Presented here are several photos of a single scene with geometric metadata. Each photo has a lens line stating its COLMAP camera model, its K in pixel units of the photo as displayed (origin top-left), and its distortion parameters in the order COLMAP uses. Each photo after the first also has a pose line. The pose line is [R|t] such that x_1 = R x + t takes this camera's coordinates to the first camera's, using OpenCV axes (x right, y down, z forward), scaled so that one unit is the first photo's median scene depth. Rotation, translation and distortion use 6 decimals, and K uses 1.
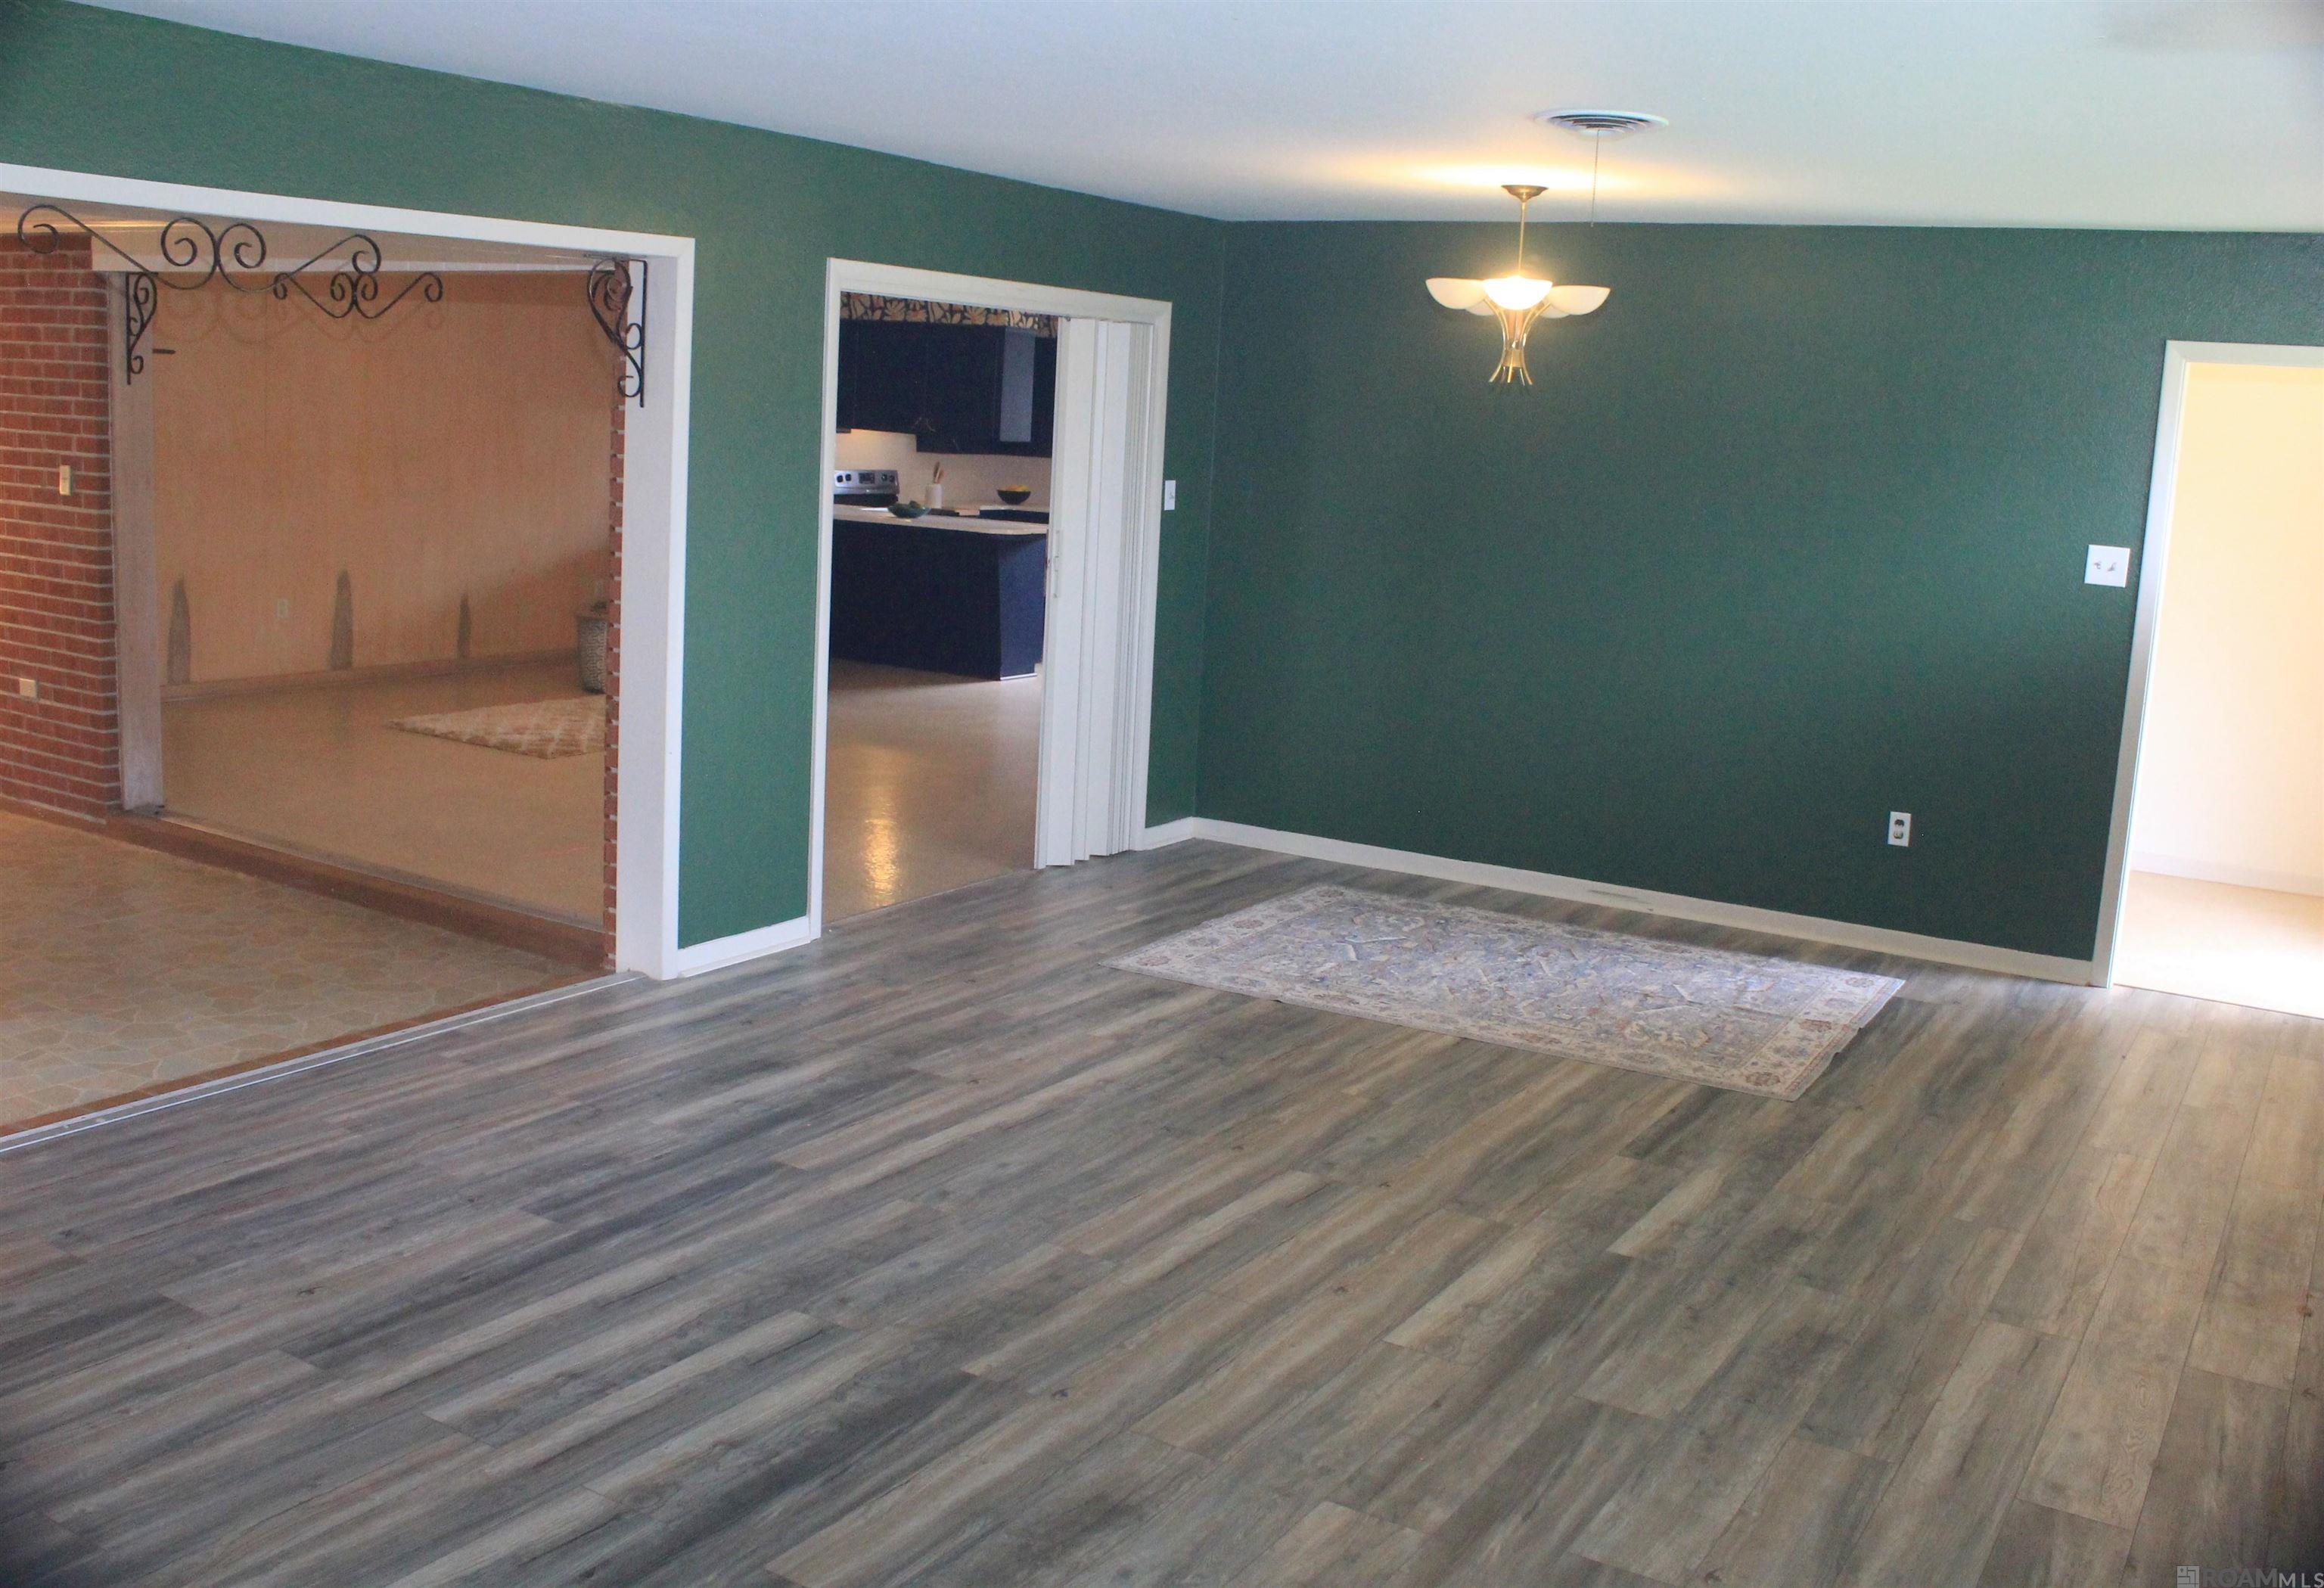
lens RADIAL K [[2053.3, 0, 1153.1], [0, 2053.3, 783.0], [0, 0, 1]] dist [-0.089104, 0.062022]
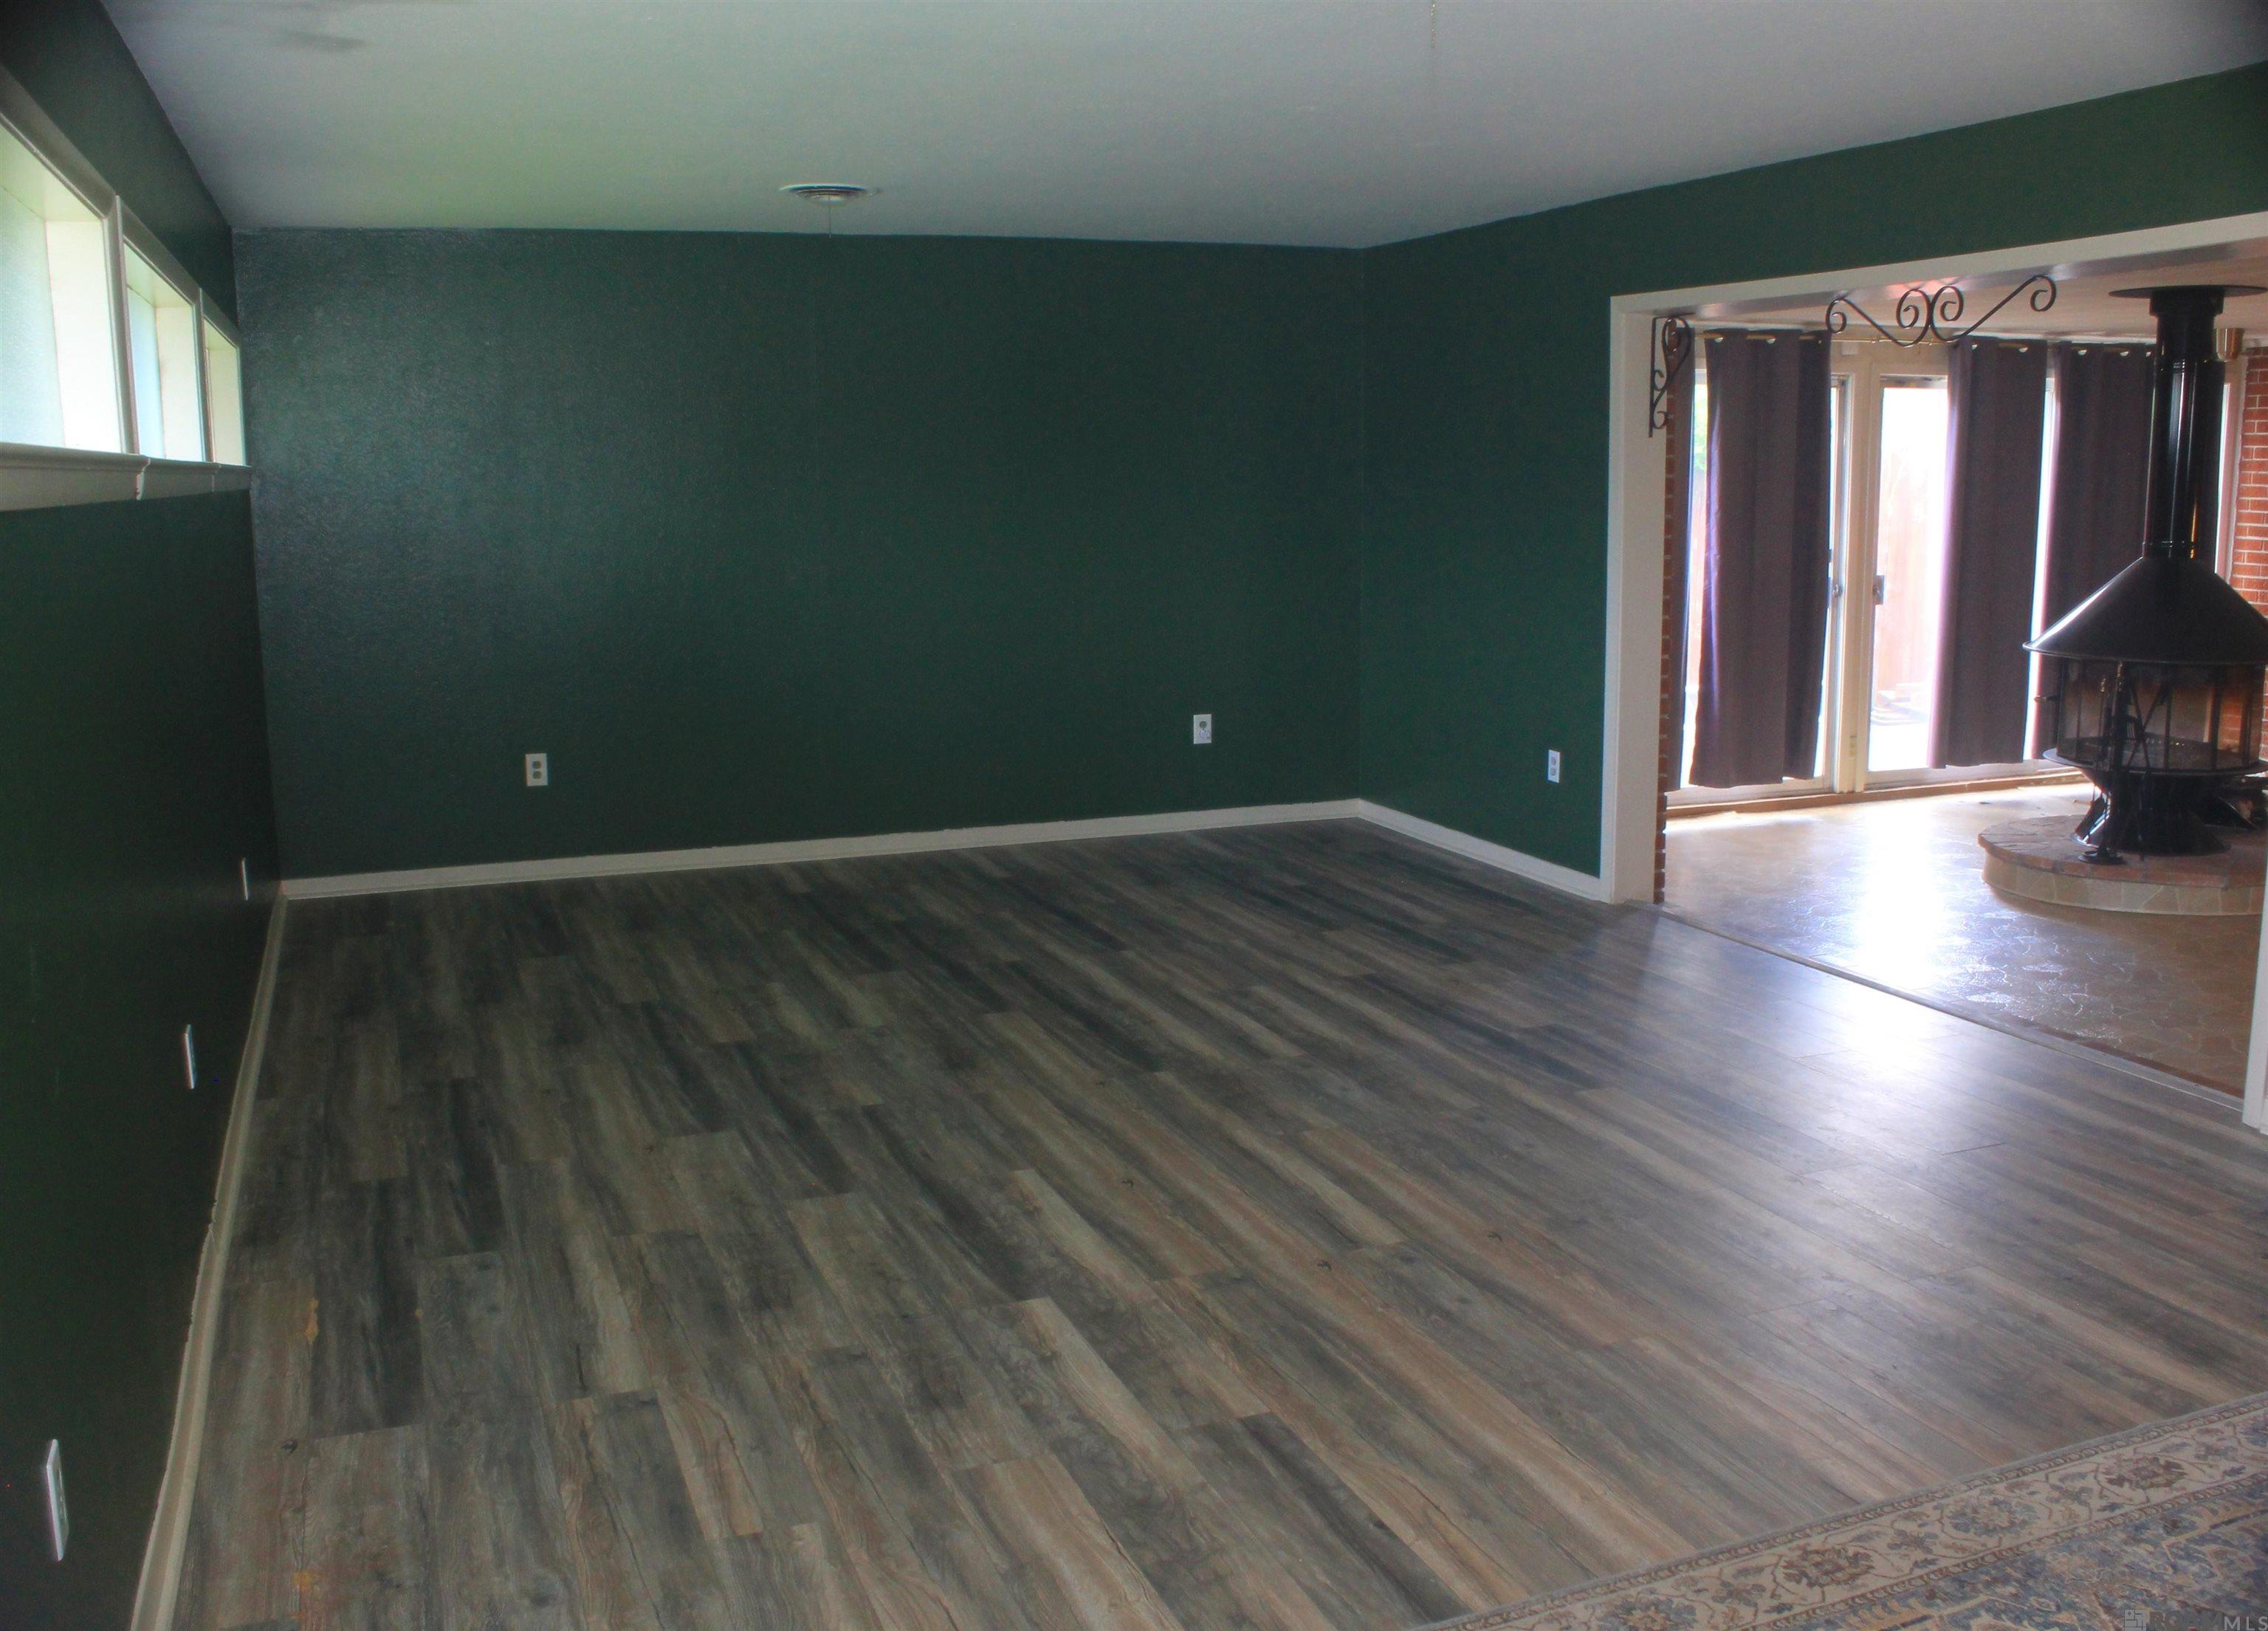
lens RADIAL K [[1977.8, 0, 1134.1], [0, 1977.8, 819.8], [0, 0, 1]] dist [-0.107235, -0.011568]
pose [[-0.593901, 0.094361, -0.798985, 0.938437], [-0.161408, 0.958933, 0.233229, -0.188367], [0.788181, 0.267477, -0.554281, 1.576750]]
